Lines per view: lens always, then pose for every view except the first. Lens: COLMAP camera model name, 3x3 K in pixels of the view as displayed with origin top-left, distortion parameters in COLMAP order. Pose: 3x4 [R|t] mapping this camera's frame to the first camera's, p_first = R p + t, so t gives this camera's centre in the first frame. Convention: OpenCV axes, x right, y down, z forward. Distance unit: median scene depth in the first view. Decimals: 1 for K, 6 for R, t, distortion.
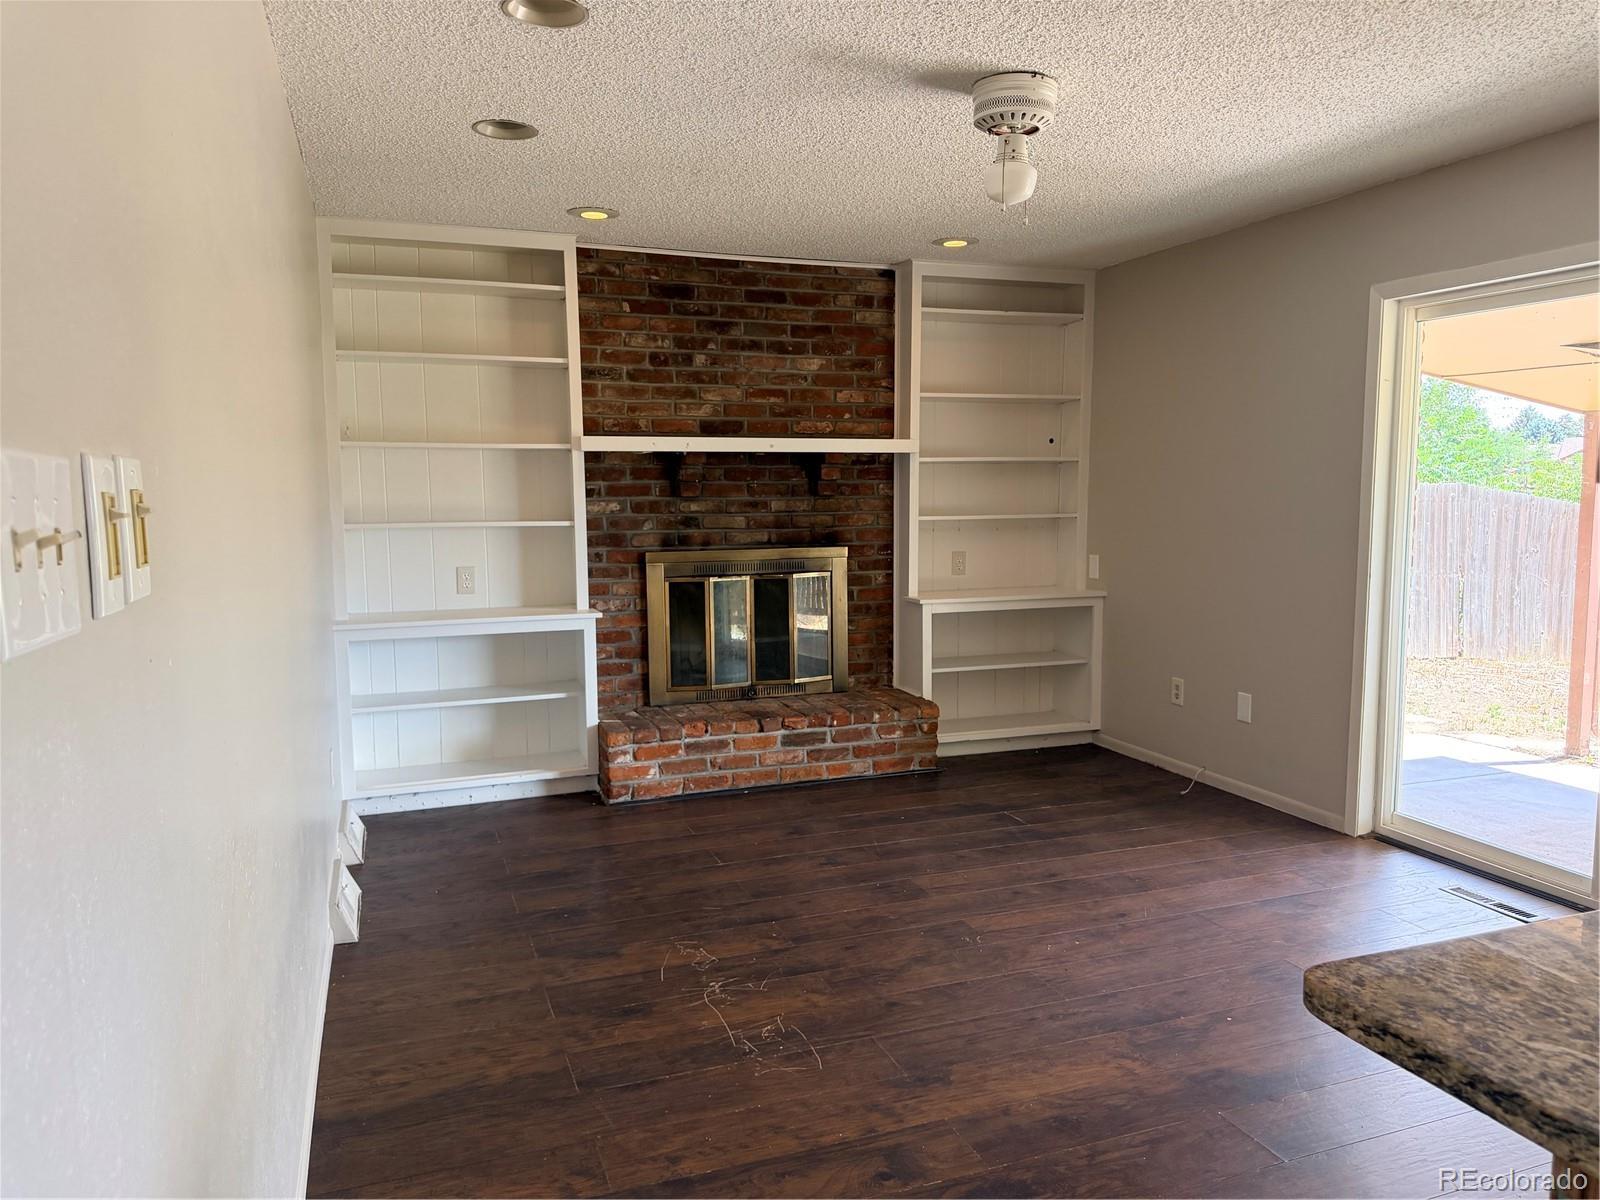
lens RADIAL K [[1123.1, 0, 838.0], [0, 1123.1, 617.8], [0, 0, 1]] dist [0.034373, -0.042244]
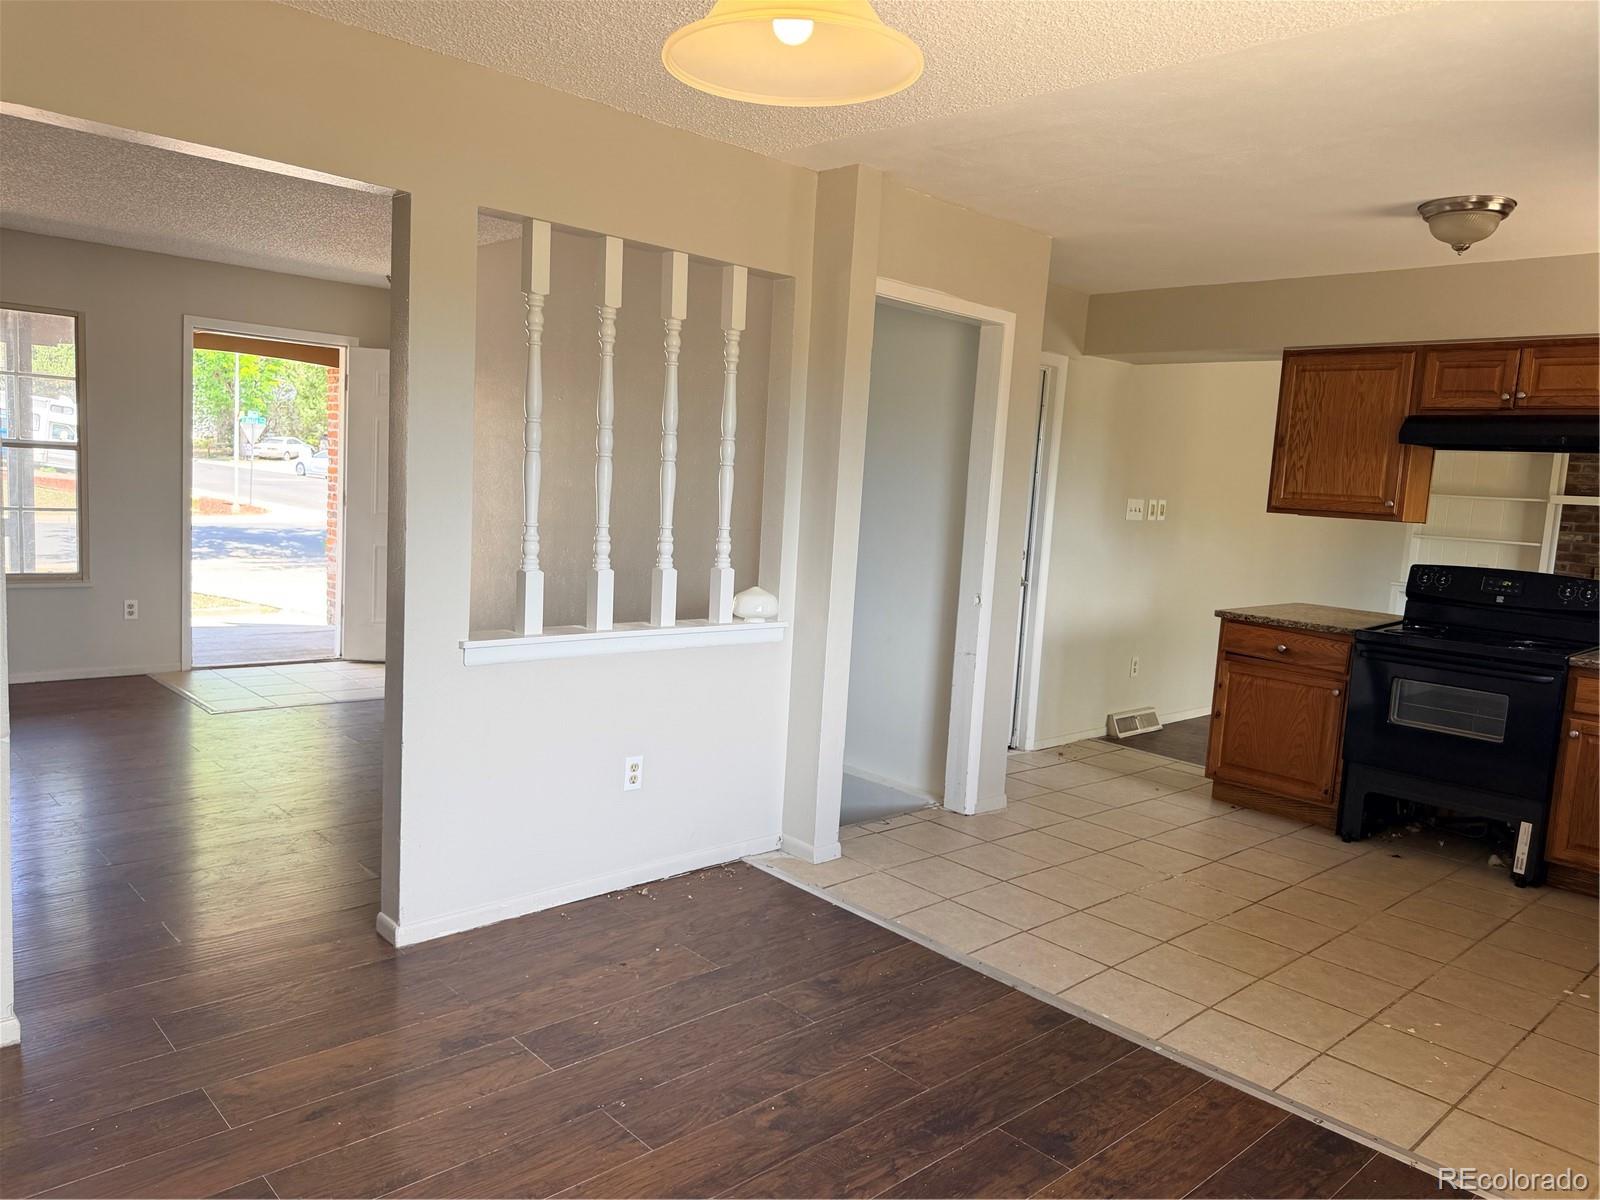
lens RADIAL K [[1123.1, 0, 793.3], [0, 1123.1, 610.2], [0, 0, 1]] dist [0.034373, -0.042244]
pose [[0.376520, 0.137804, -0.916102, 0.904006], [-0.166564, 0.982830, 0.079384, 0.065648], [0.911312, 0.122700, 0.393008, -0.690189]]
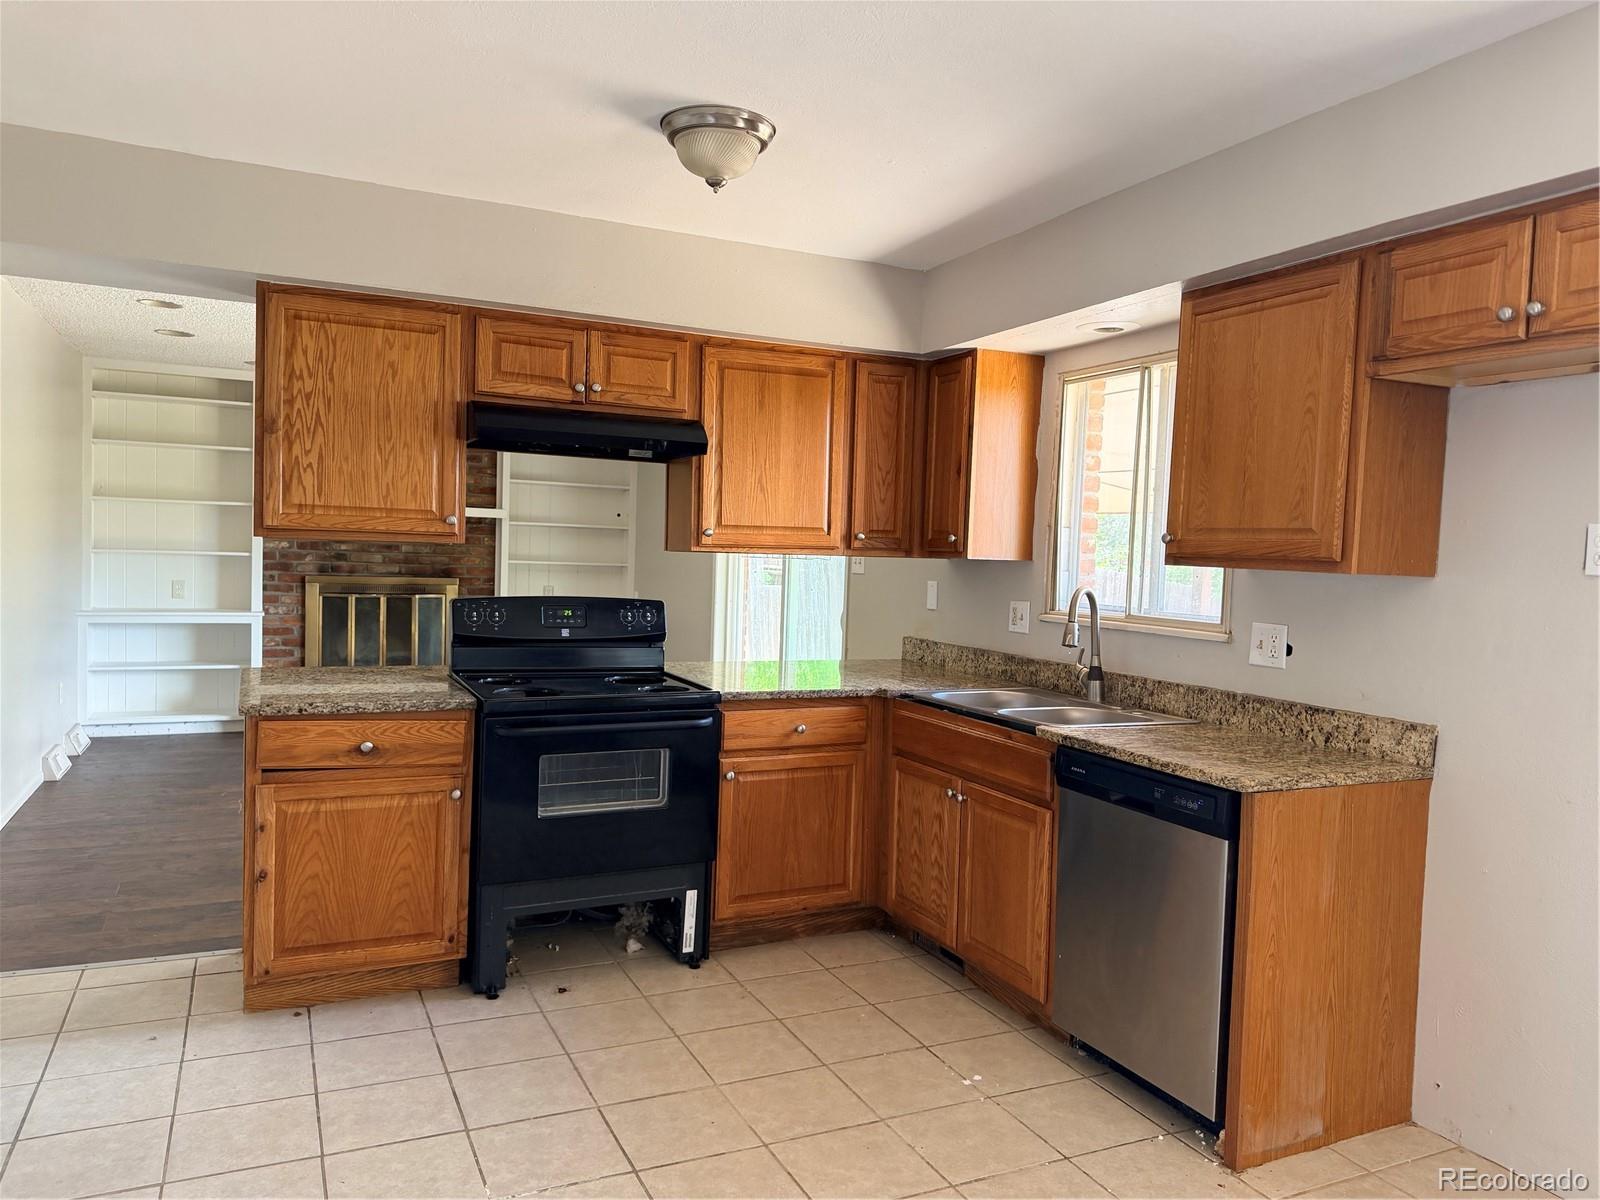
lens RADIAL K [[1123.1, 0, 813.5], [0, 1123.1, 608.1], [0, 0, 1]] dist [0.034373, -0.042244]
pose [[0.995996, 0.035470, 0.082058, 0.393349], [-0.030424, 0.997616, -0.061937, 0.059537], [-0.084059, 0.059192, 0.994701, -0.576754]]
